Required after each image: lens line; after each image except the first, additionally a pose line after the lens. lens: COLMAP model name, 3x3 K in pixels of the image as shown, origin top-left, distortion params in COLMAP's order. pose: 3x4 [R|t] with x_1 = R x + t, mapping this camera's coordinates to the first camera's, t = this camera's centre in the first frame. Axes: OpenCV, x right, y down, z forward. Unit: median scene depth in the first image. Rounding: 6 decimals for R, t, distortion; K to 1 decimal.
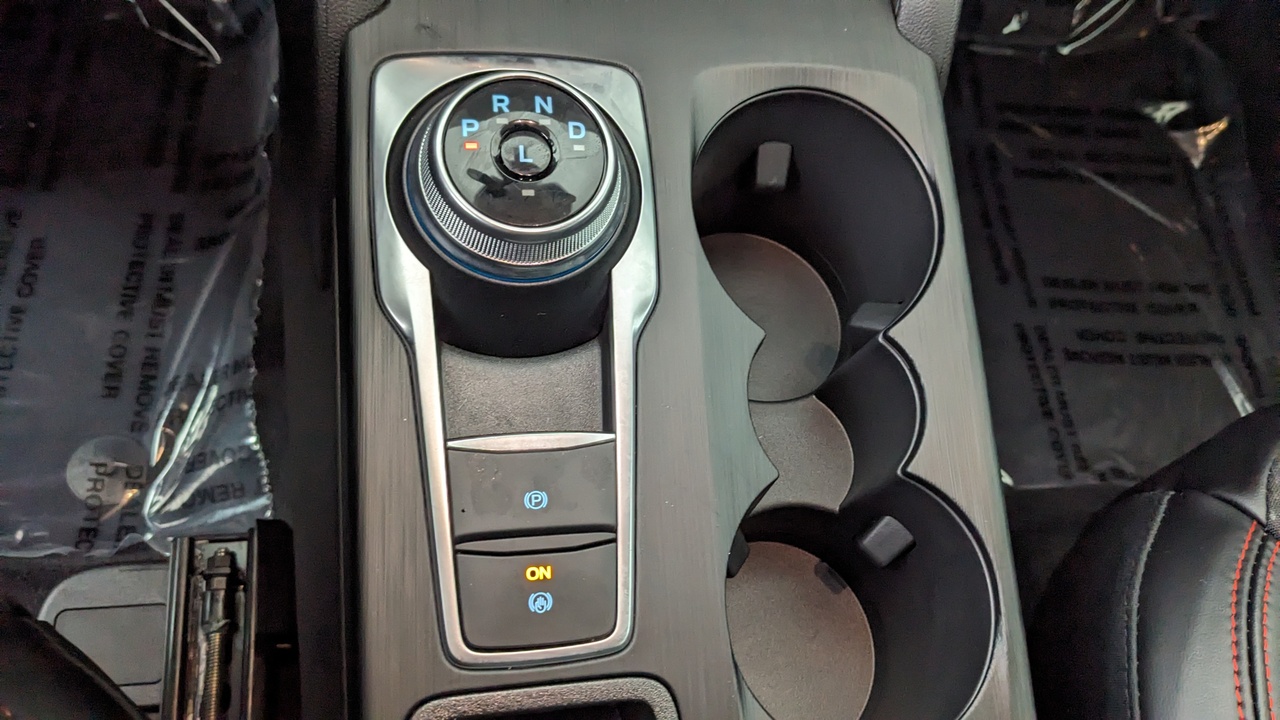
lens RADIAL K [[1022.0, 0, 640.0], [0, 1022.0, 360.0], [0, 0, 1]] dist [0.012719, 0.001593]
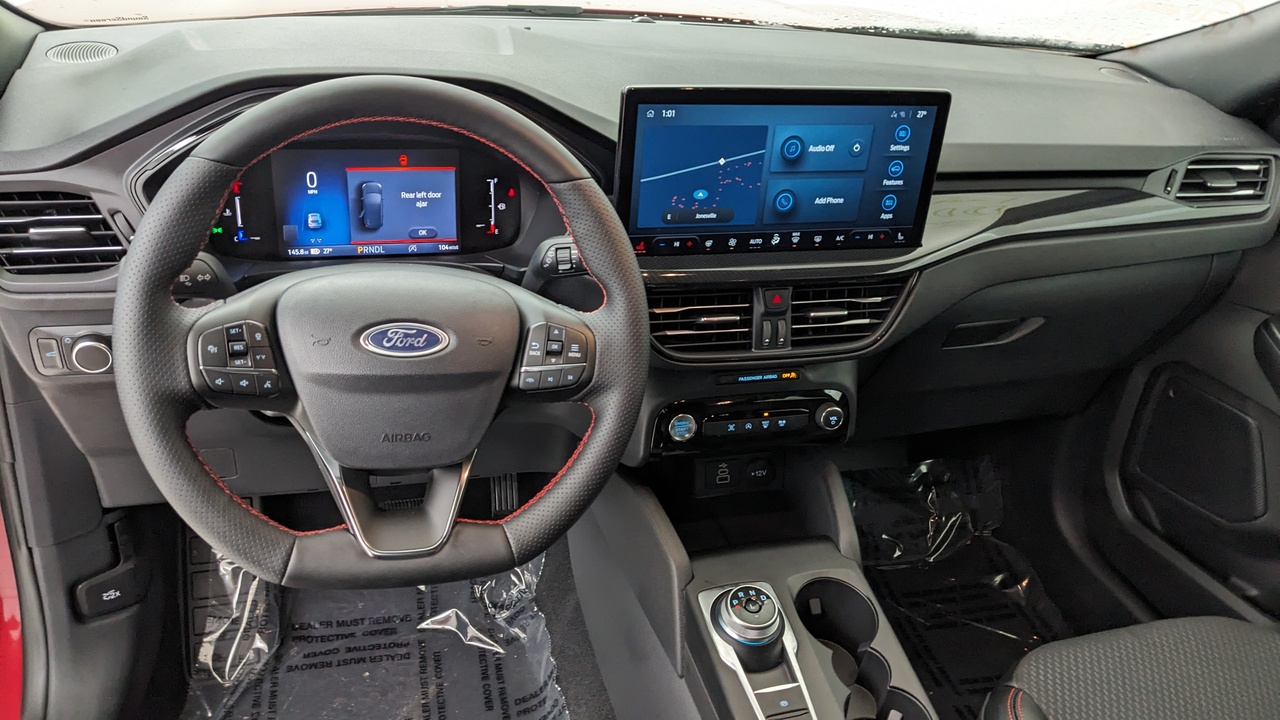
lens RADIAL K [[1022.0, 0, 640.0], [0, 1022.0, 360.0], [0, 0, 1]] dist [0.012719, 0.001593]
pose [[0.977548, -0.183548, 0.103486, -0.546303], [0.210300, 0.819199, -0.533561, 0.702604], [0.013158, 0.543345, 0.839407, -1.893986]]
